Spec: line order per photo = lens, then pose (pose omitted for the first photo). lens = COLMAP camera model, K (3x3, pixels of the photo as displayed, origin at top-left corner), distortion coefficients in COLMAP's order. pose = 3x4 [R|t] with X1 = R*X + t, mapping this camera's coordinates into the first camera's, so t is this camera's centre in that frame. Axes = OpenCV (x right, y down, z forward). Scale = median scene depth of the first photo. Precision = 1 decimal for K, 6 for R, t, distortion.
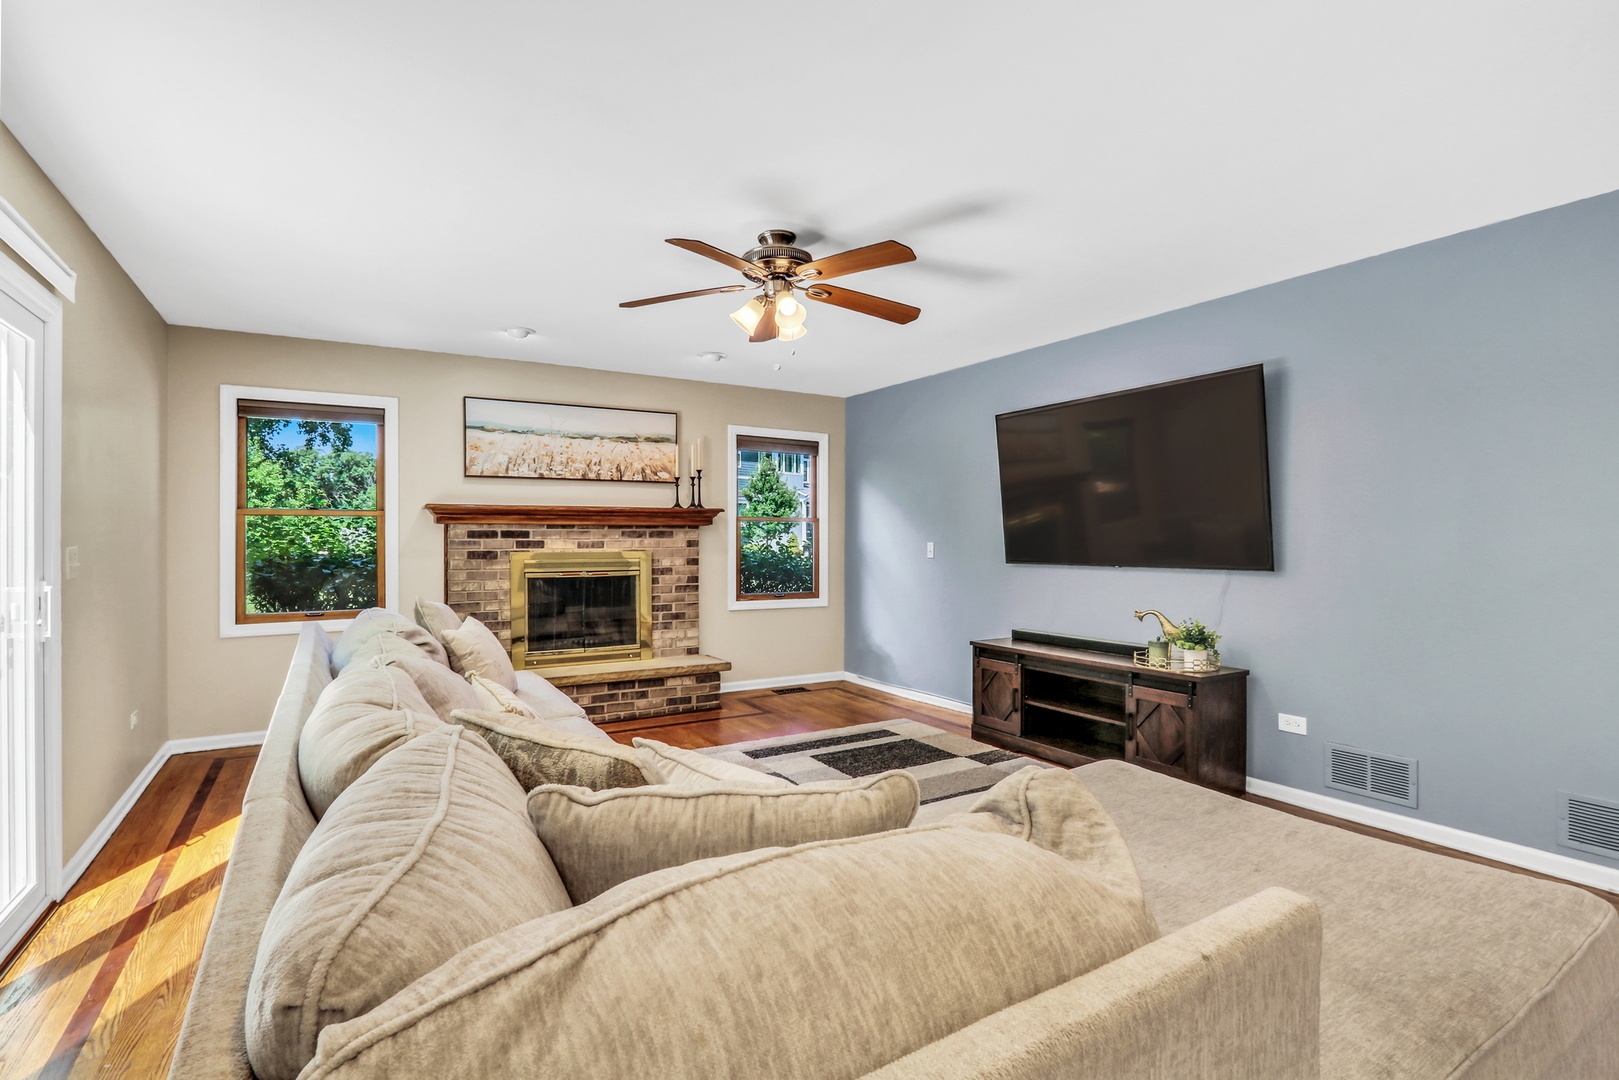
lens RADIAL K [[775.7, 0, 785.4], [0, 775.7, 538.0], [0, 0, 1]] dist [-0.000392, 0.001097]
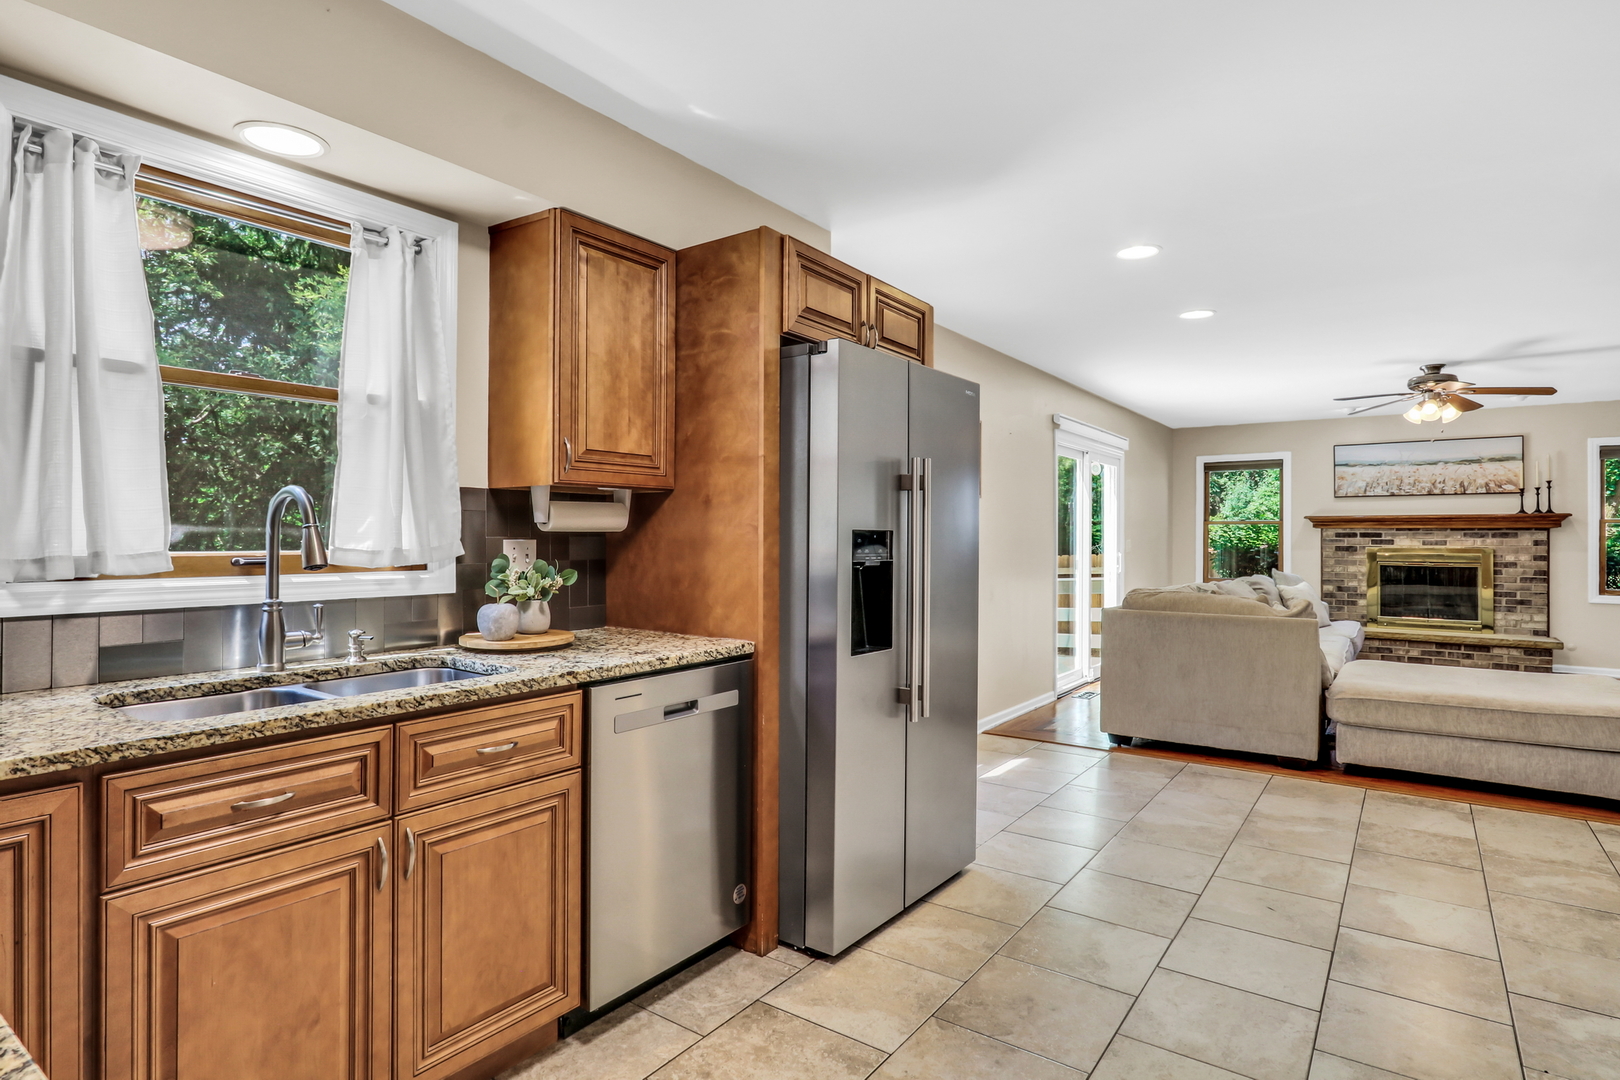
lens RADIAL K [[840.6, 0, 805.1], [0, 840.6, 529.6], [0, 0, 1]] dist [-0.020074, 0.002762]
pose [[0.405327, -0.002402, -0.914168, 0.636563], [-0.002673, 0.999989, -0.003813, -0.005827], [0.914168, 0.003989, 0.405317, -0.596124]]
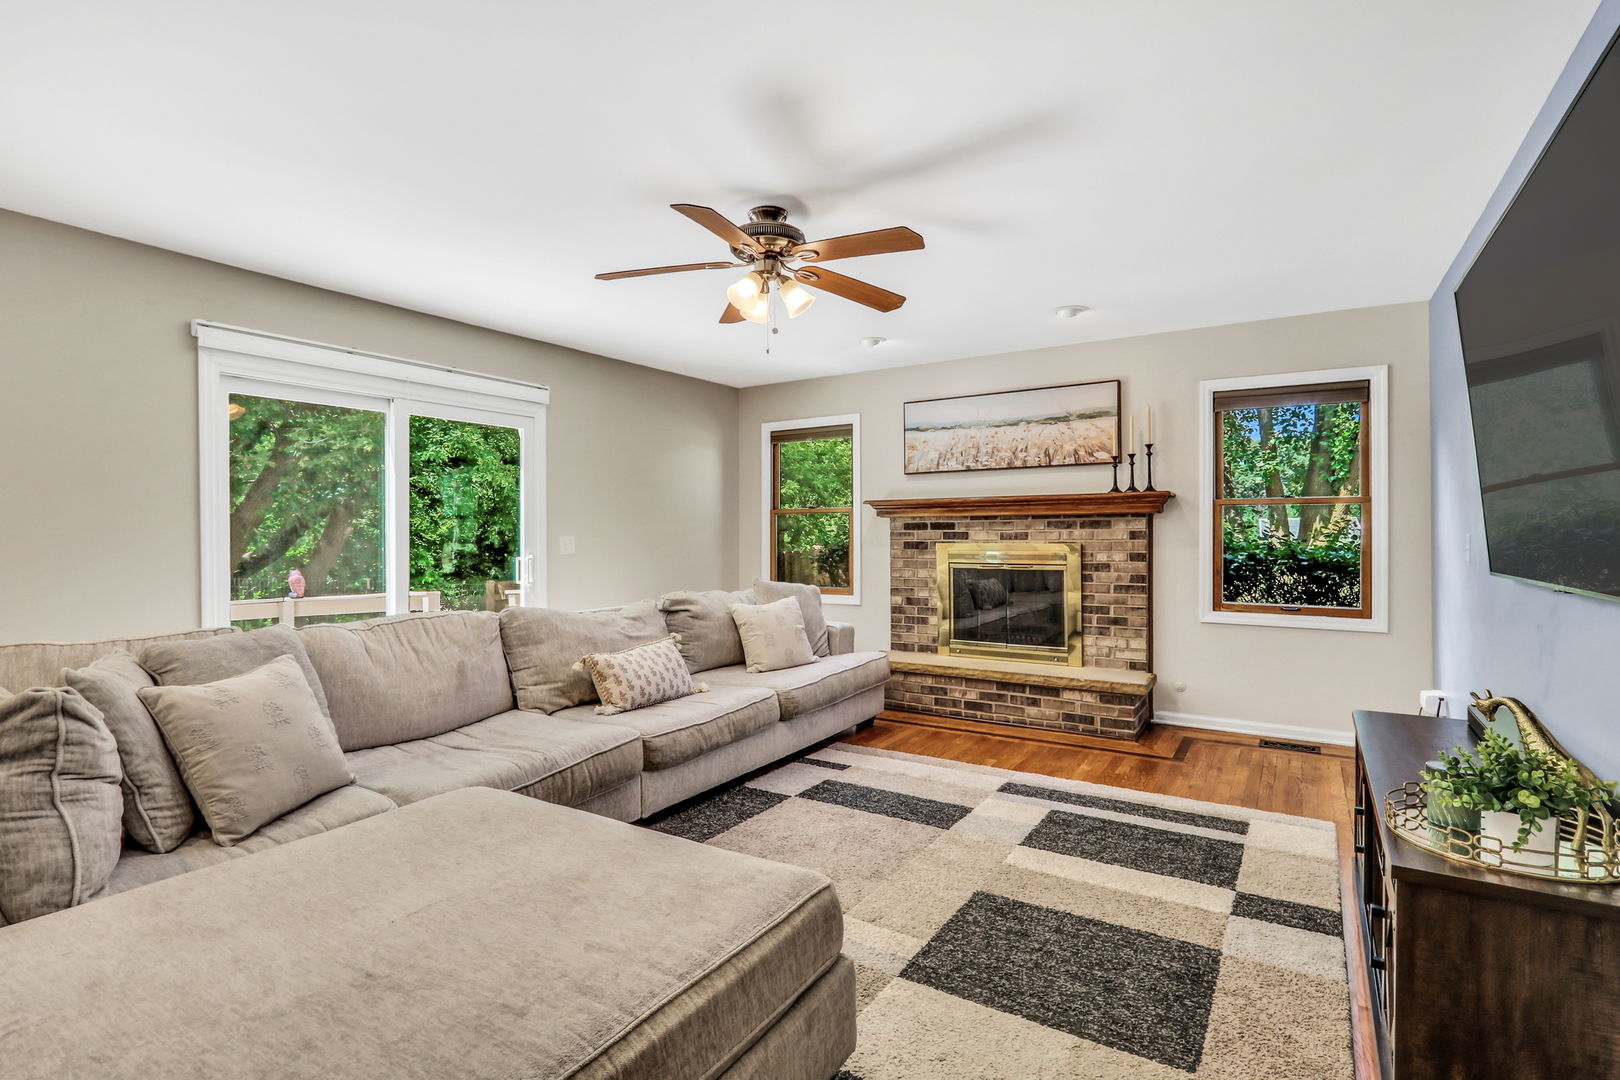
lens RADIAL K [[776.2, 0, 809.9], [0, 776.2, 531.8], [0, 0, 1]] dist [-0.000392, 0.001097]
pose [[0.469646, -0.000136, -0.882855, 0.478971], [0.006331, 0.999975, 0.003214, -0.001237], [0.882832, -0.007099, 0.469635, 0.334584]]
